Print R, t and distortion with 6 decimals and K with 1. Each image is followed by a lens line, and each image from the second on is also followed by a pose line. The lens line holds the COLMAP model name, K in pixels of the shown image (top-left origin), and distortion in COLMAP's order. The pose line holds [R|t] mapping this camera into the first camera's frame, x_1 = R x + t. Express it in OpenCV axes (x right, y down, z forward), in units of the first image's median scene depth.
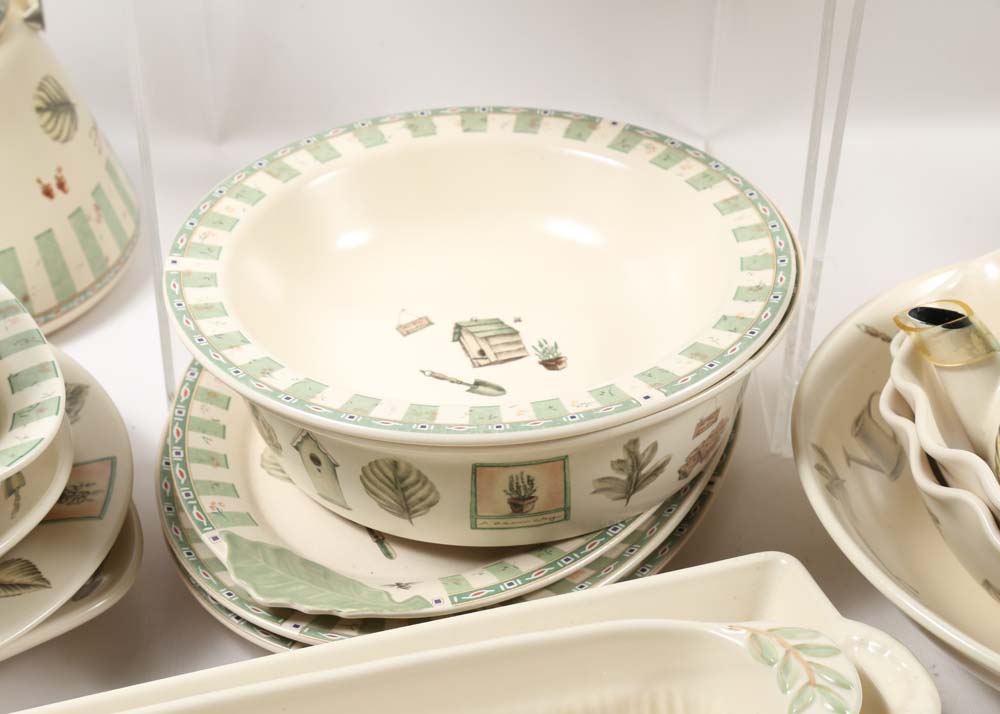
lens RADIAL K [[2420.7, 0, 500.0], [0, 2420.7, 357.0], [0, 0, 1]] dist [0.350668, 0.024599]
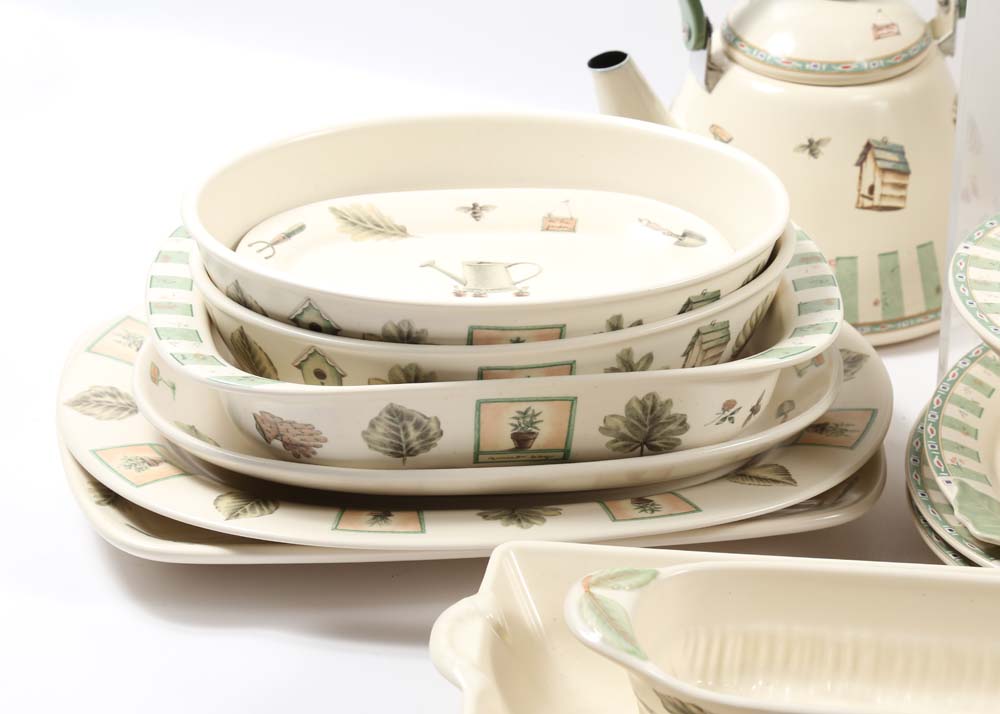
lens RADIAL K [[2901.2, 0, 500.0], [0, 2901.2, 357.0], [0, 0, 1]] dist [0.552249, 0.091015]
pose [[0.927267, 0.174269, -0.331370, 0.125511], [-0.217325, 0.971231, -0.097362, 0.192230], [0.304870, 0.162296, 0.938464, -0.318183]]
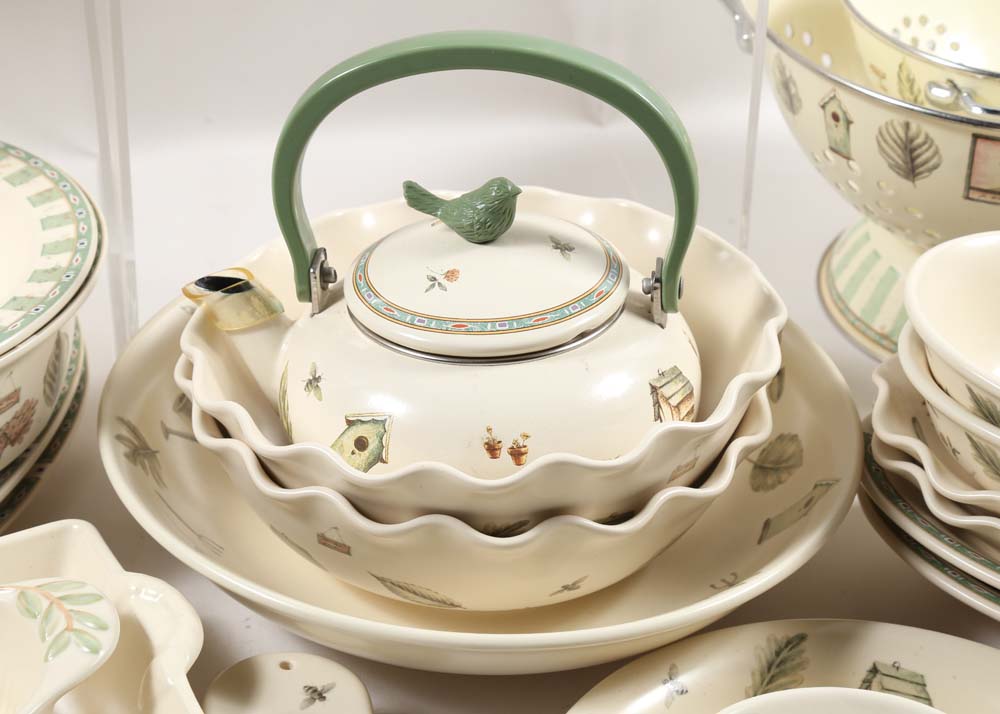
lens RADIAL K [[2555.9, 0, 500.0], [0, 2555.9, 357.0], [0, 0, 1]] dist [0.386158, 0.083877]
pose [[0.991938, -0.074801, 0.102294, 0.181011], [0.079625, 0.995857, -0.043909, 0.072095], [-0.098586, 0.051700, 0.993785, -0.102404]]
